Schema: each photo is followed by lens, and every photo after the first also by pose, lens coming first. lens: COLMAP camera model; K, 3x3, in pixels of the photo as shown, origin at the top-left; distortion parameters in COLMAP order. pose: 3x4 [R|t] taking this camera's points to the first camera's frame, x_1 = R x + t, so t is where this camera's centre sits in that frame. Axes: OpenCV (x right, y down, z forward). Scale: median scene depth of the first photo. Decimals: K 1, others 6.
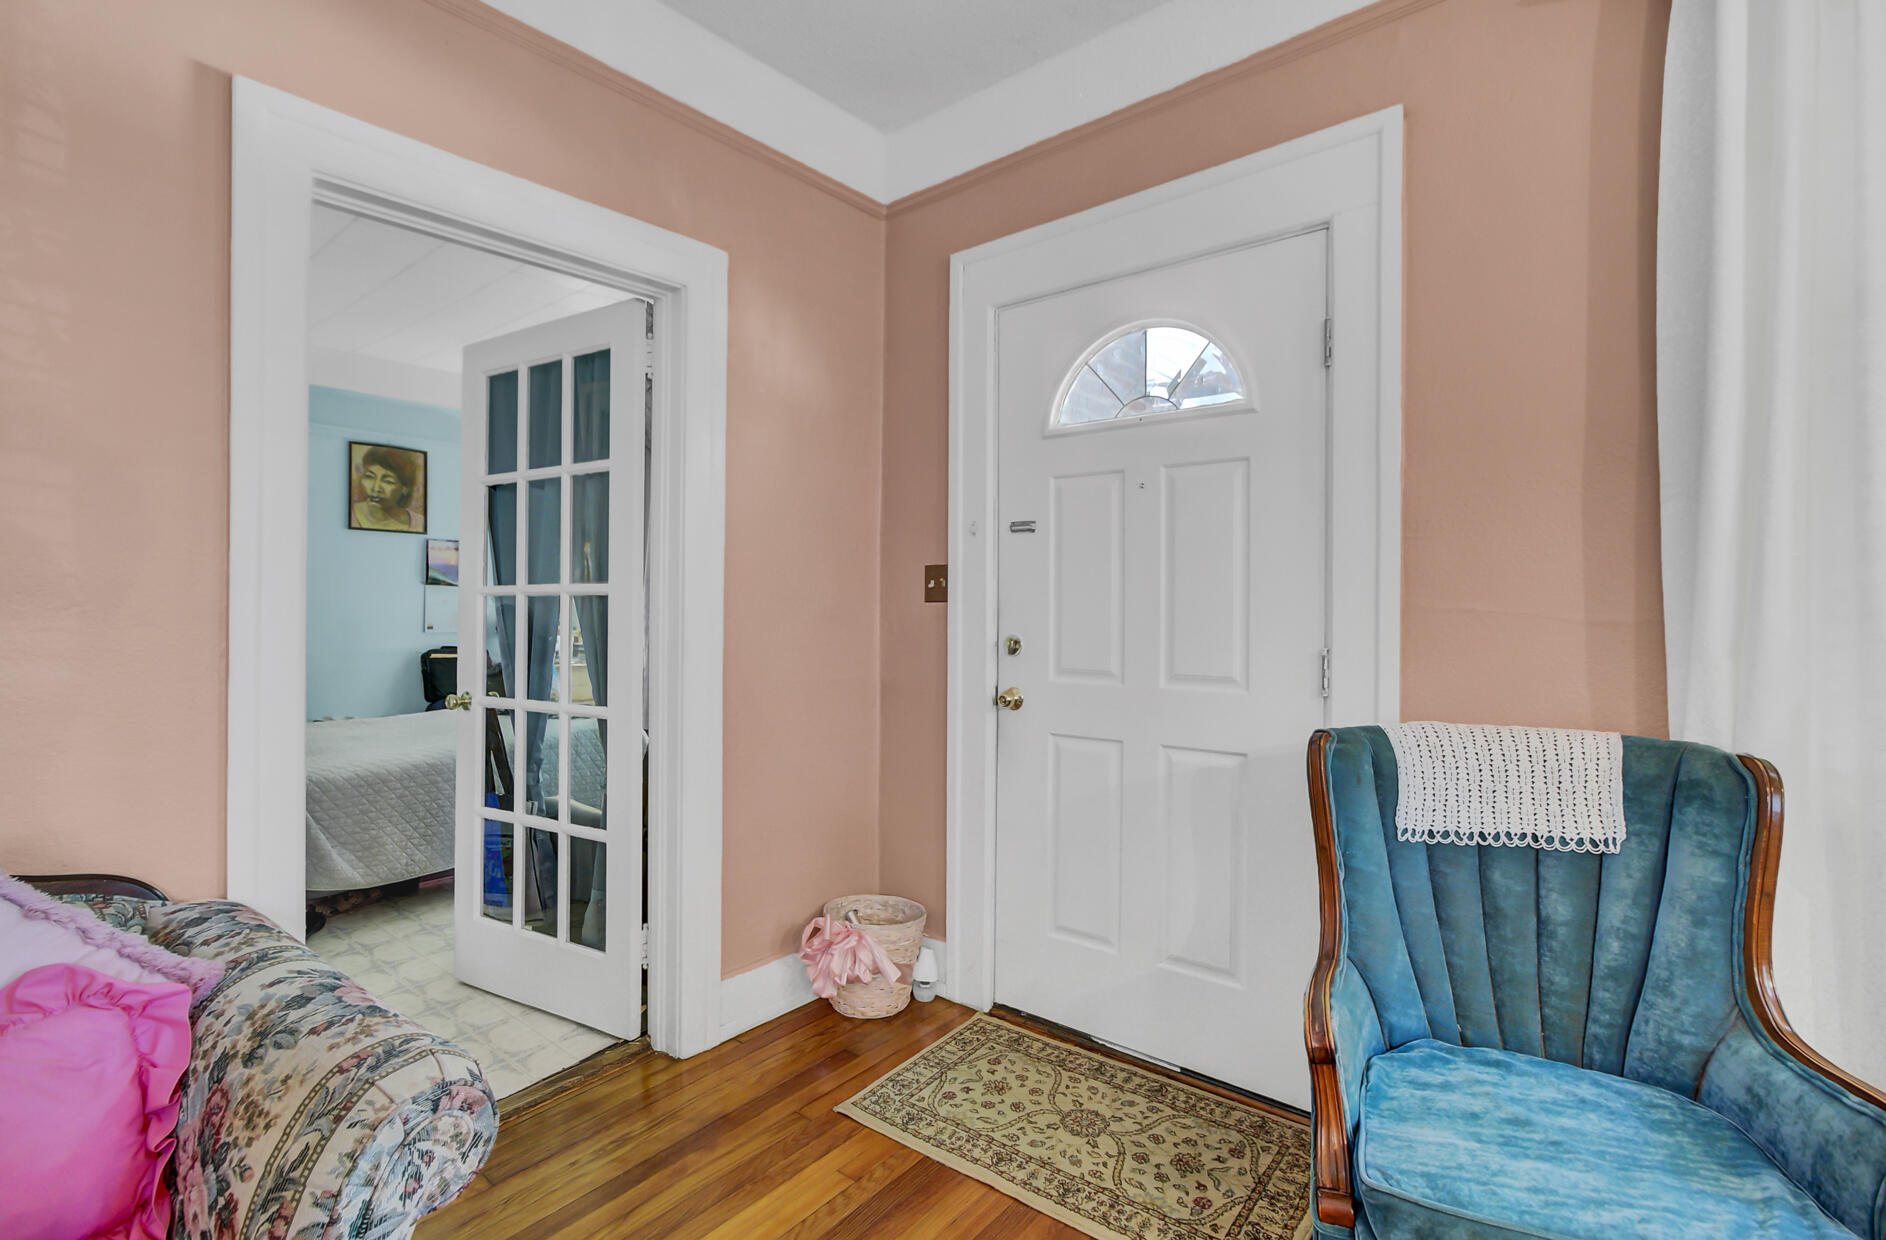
lens RADIAL K [[871.1, 0, 945.5], [0, 871.1, 618.8], [0, 0, 1]] dist [0.002718, 0.000806]
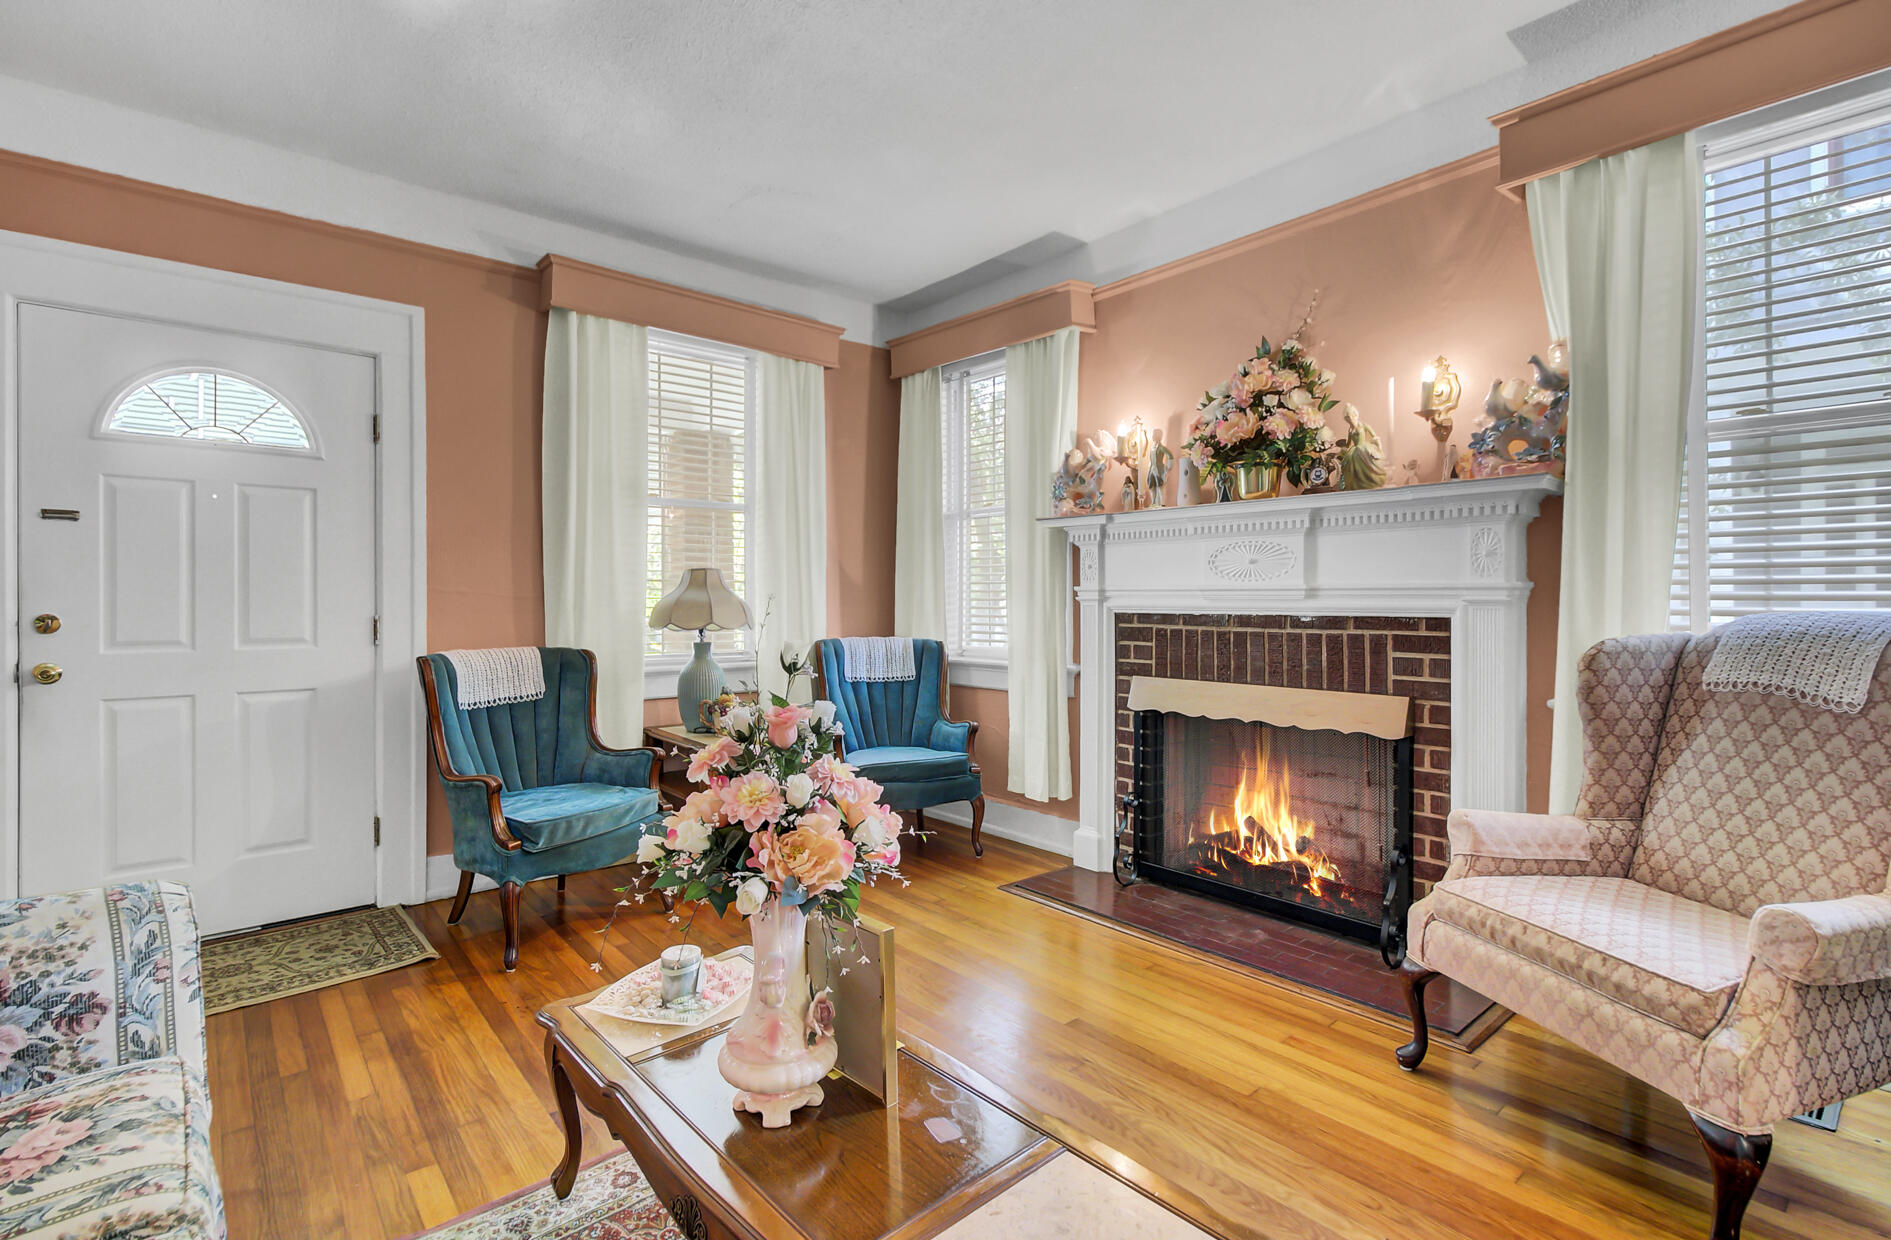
lens RADIAL K [[873.4, 0, 943.2], [0, 873.4, 602.5], [0, 0, 1]] dist [0.002718, 0.000806]
pose [[0.171637, -0.008783, 0.985121, -1.101684], [0.010106, 0.999923, 0.007155, 0.010141], [-0.985108, 0.008728, 0.171713, -0.364055]]
